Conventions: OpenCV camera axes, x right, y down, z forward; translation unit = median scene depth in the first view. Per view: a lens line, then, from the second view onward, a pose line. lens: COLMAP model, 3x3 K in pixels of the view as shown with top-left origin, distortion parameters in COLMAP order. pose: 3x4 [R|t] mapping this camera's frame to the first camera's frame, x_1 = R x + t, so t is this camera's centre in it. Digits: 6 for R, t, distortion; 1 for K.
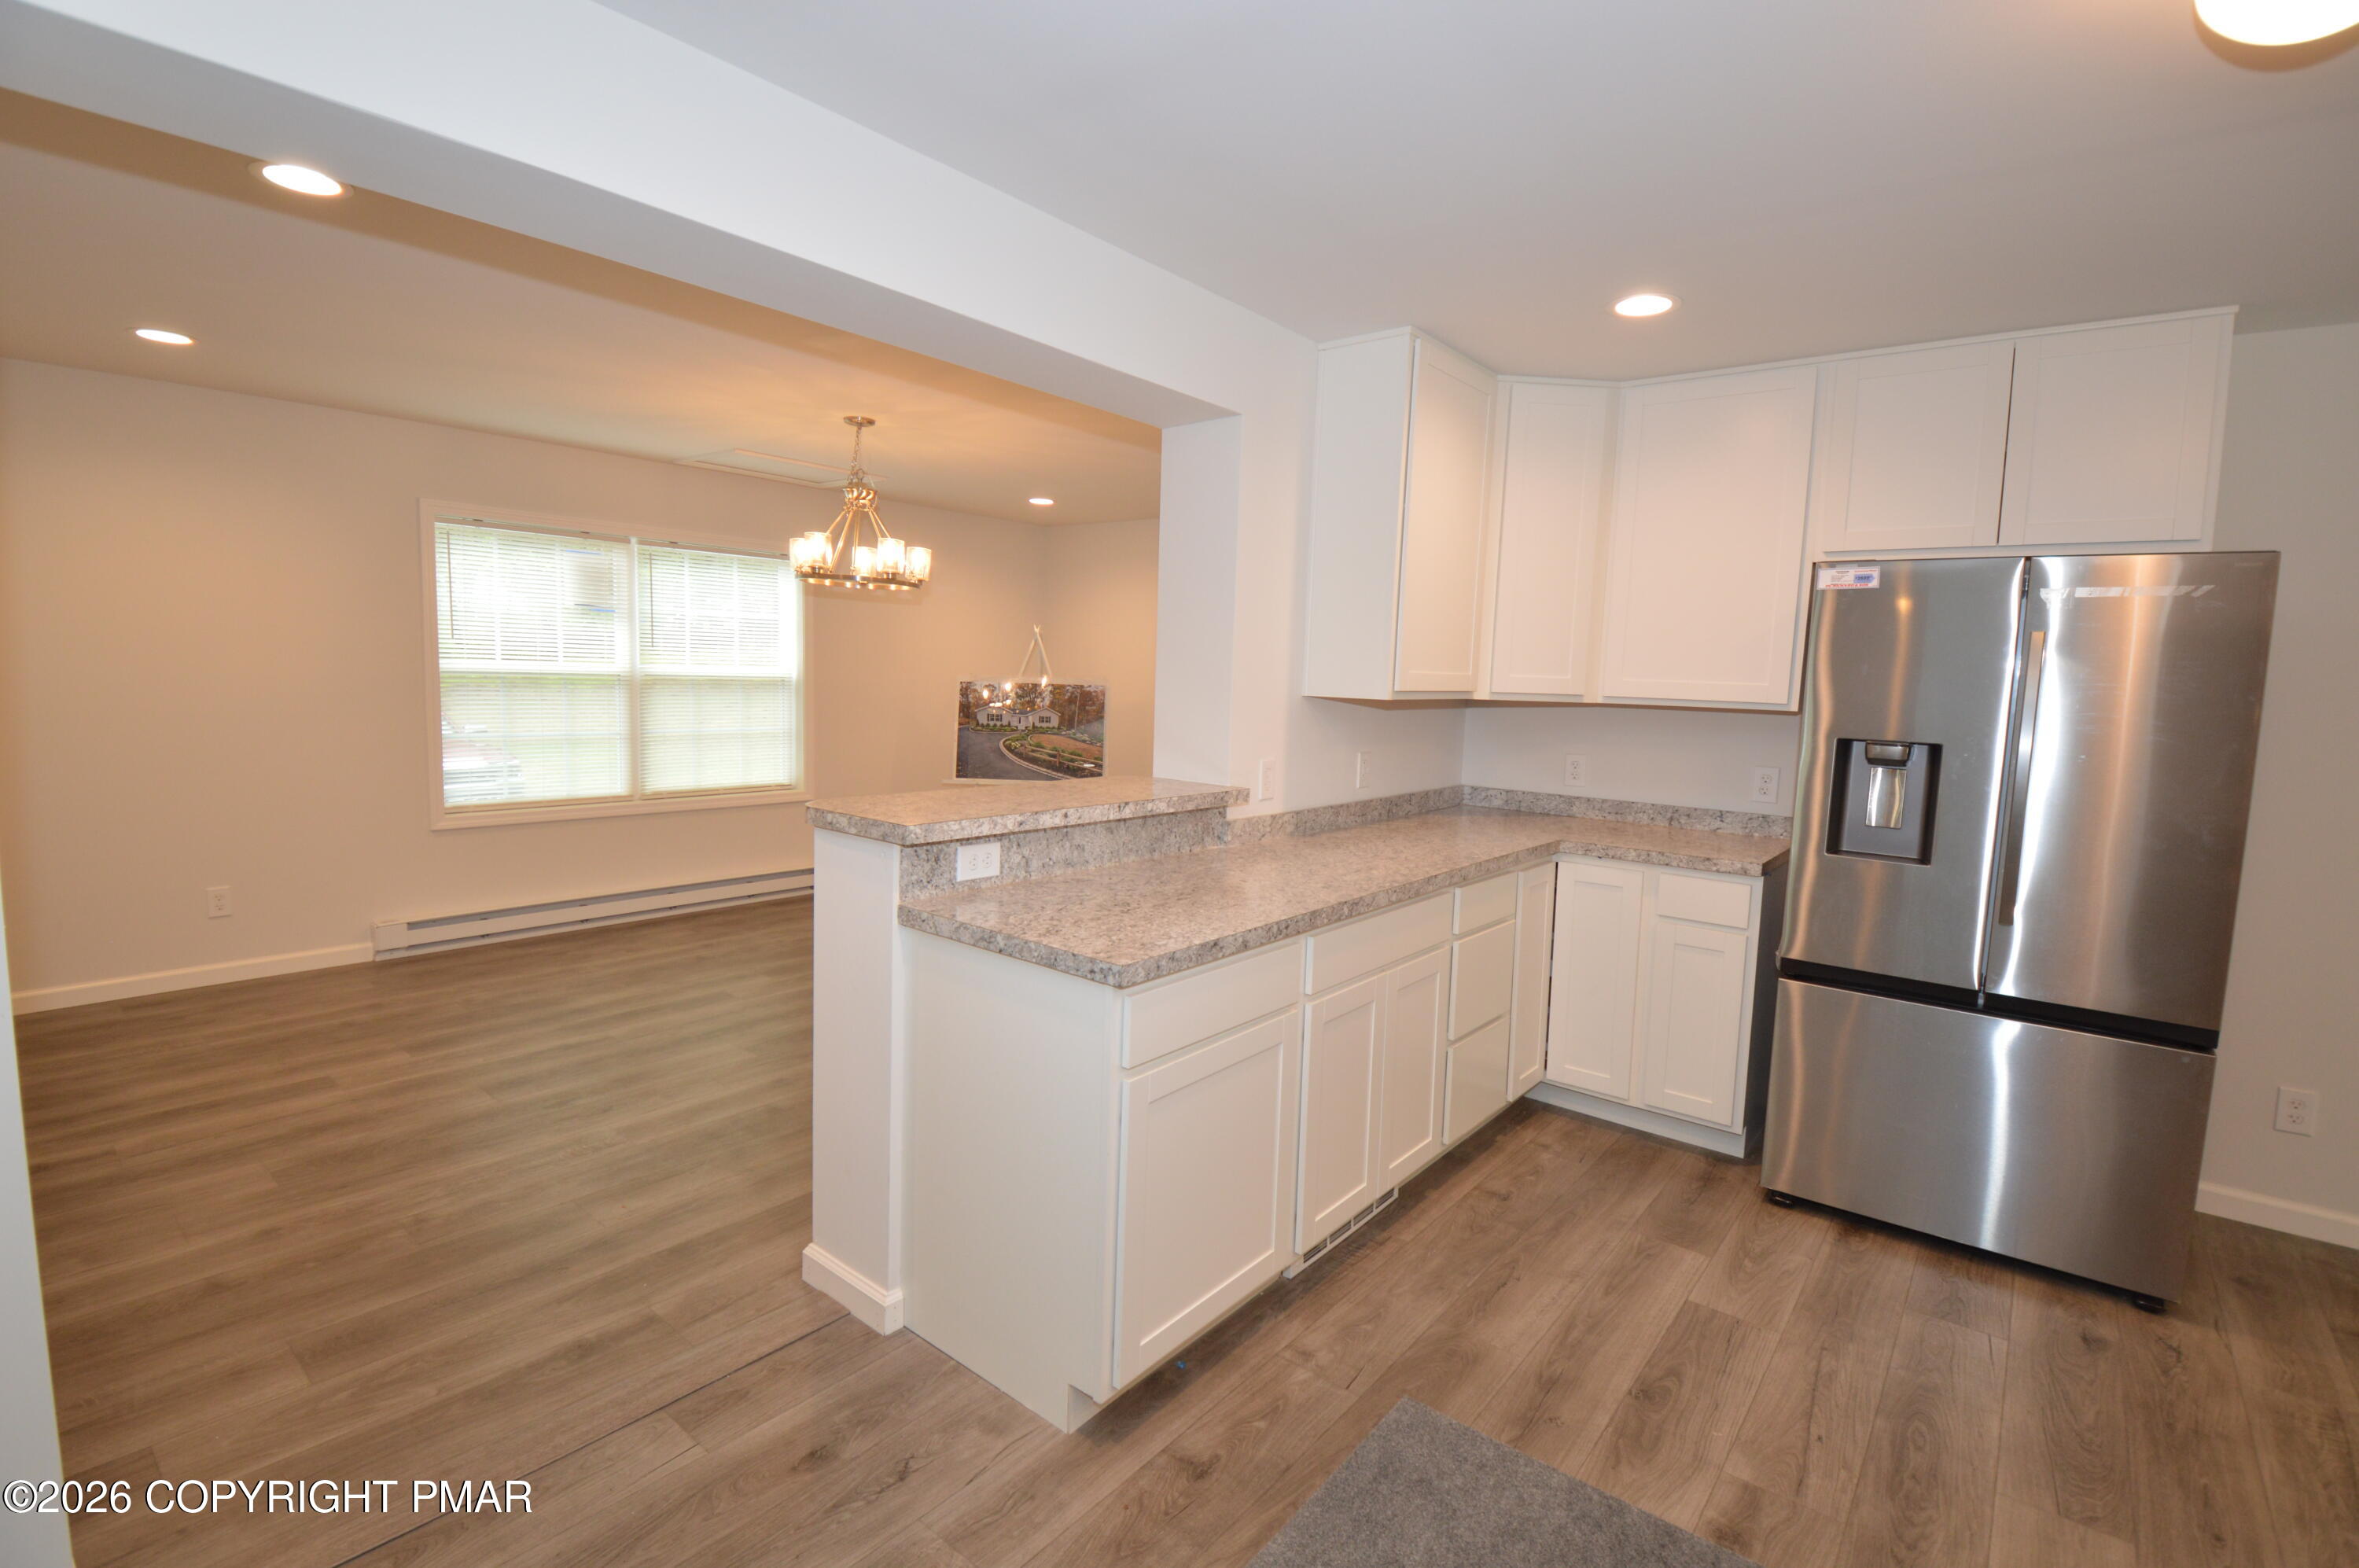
lens RADIAL K [[1073.7, 0, 1179.5], [0, 1073.7, 784.0], [0, 0, 1]] dist [0.017486, -0.023136]
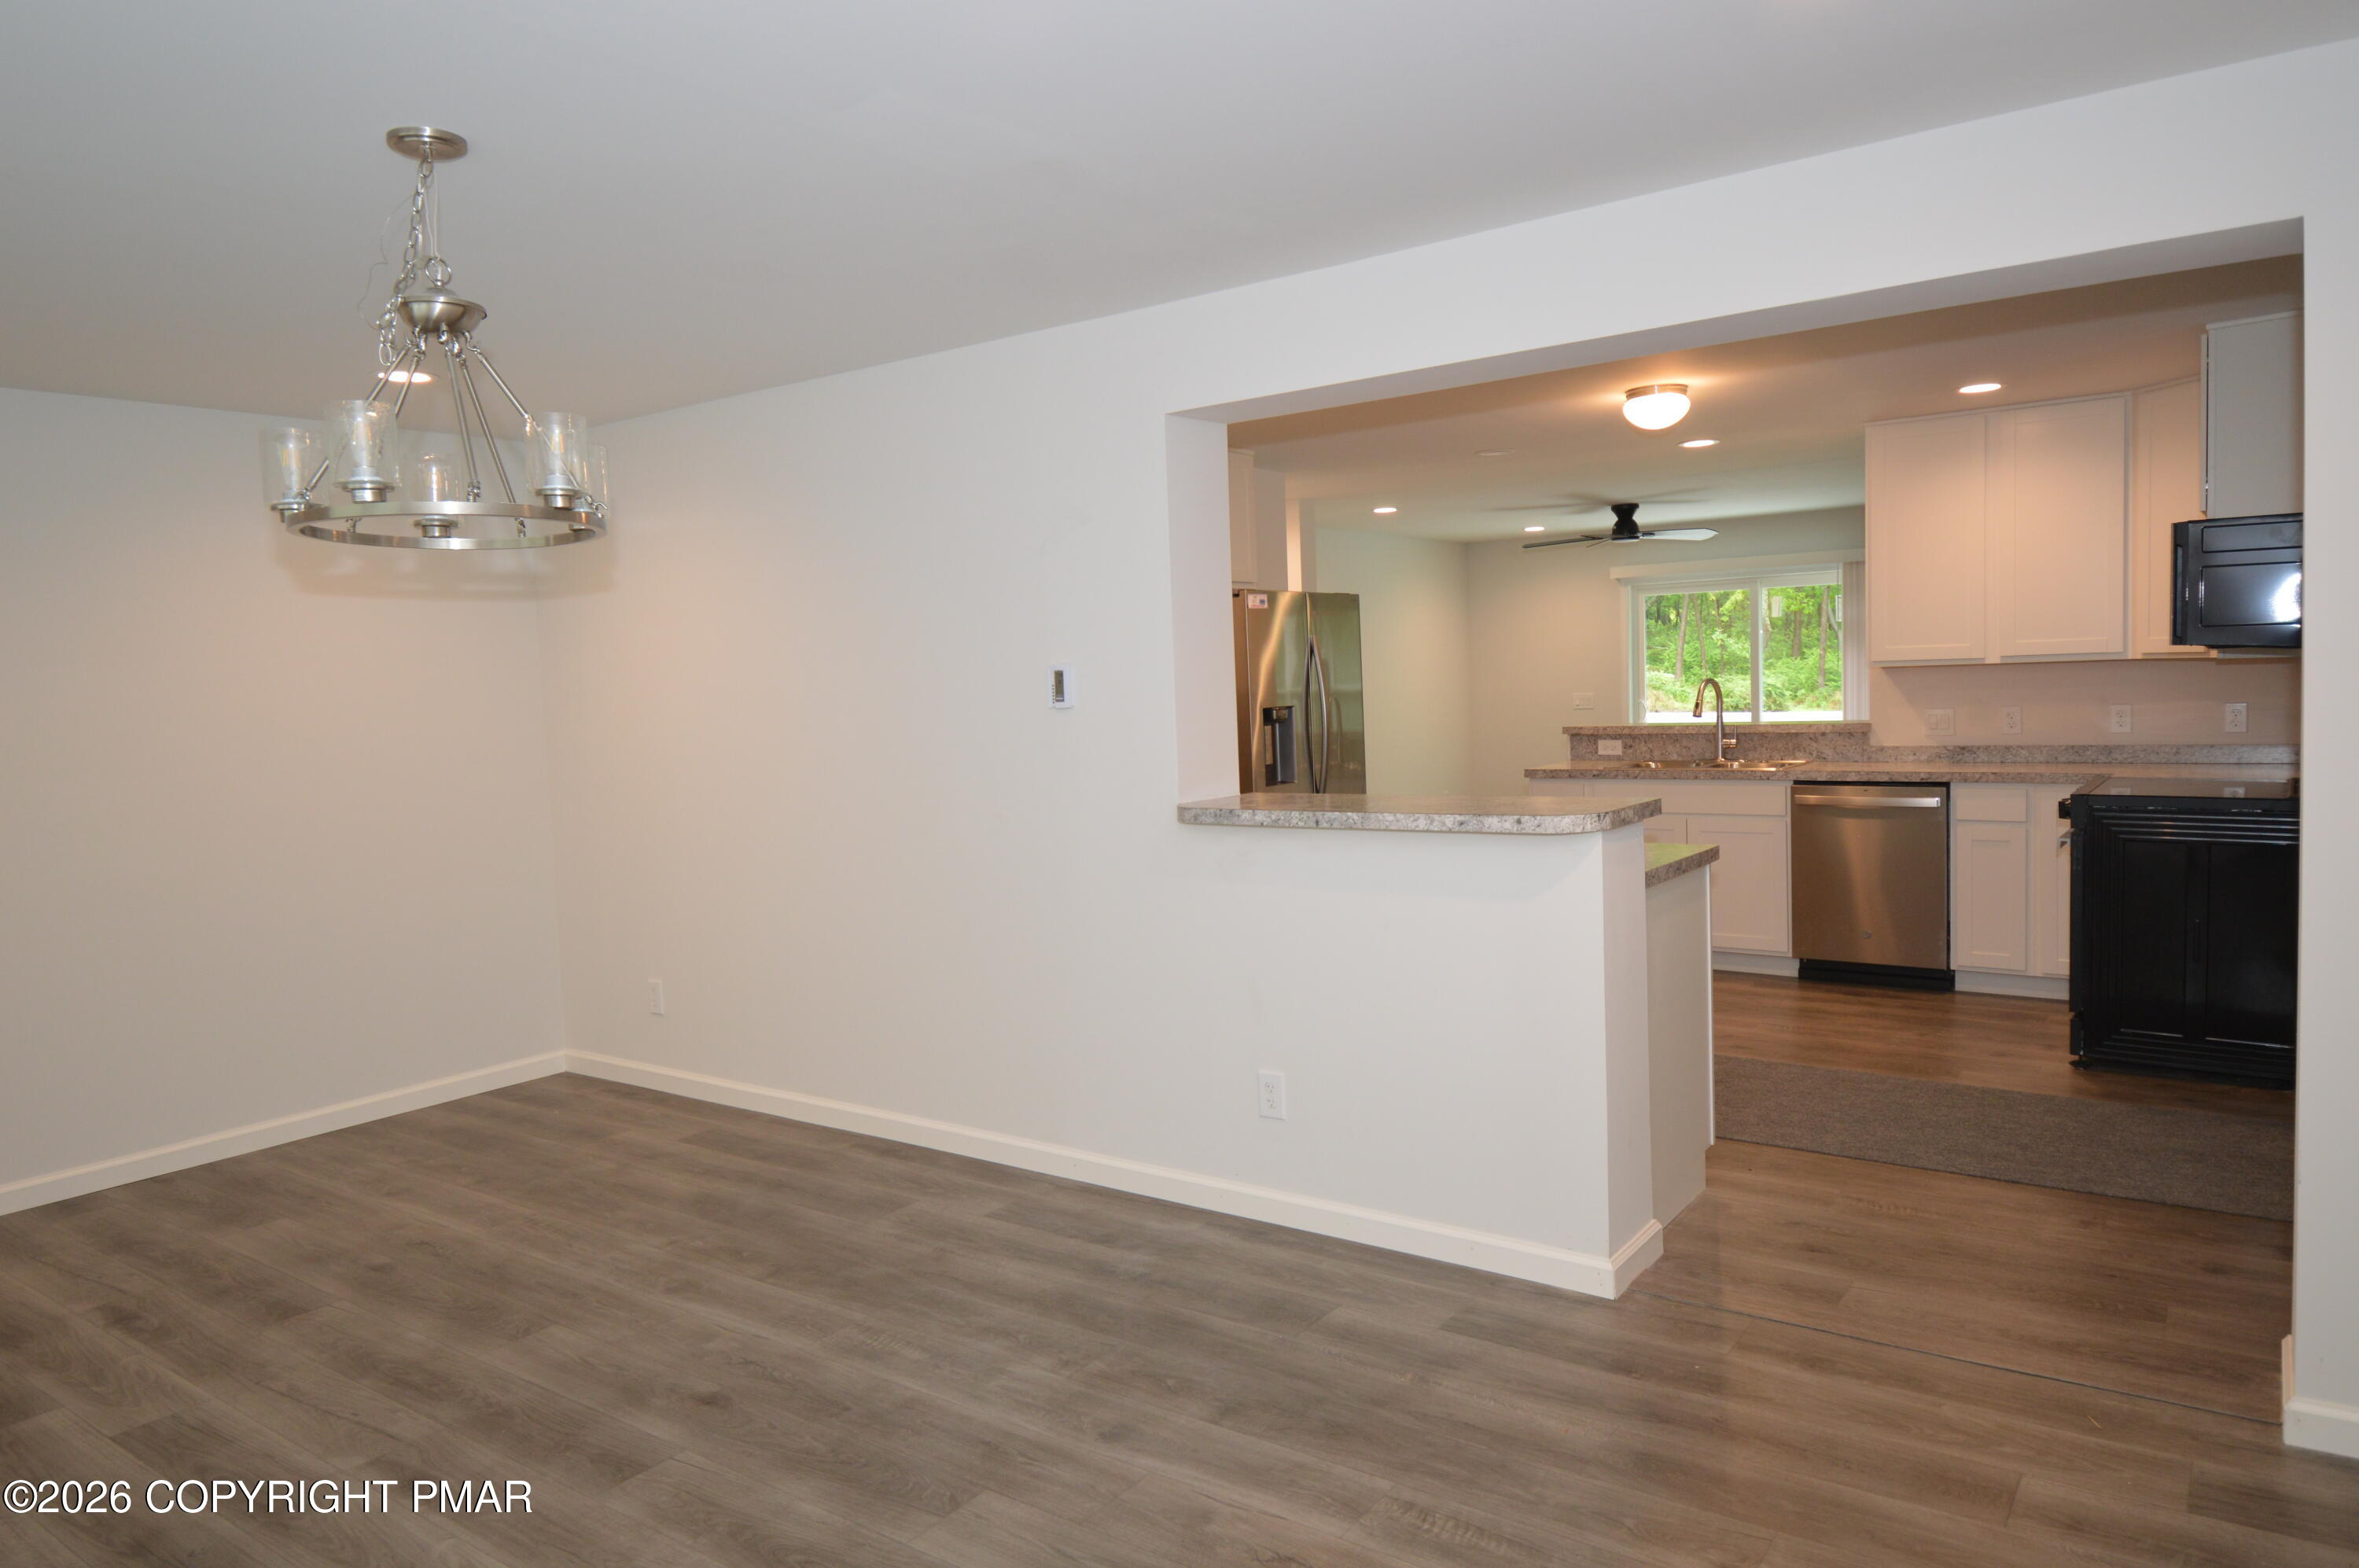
lens RADIAL K [[1496.2, 0, 1179.5], [0, 1496.2, 784.0], [0, 0, 1]] dist [0.004488, -0.001405]
pose [[-0.059493, -0.100370, 0.993170, -1.421479], [0.144465, 0.983592, 0.108056, -0.177307], [-0.987720, 0.149907, -0.044017, 1.208193]]
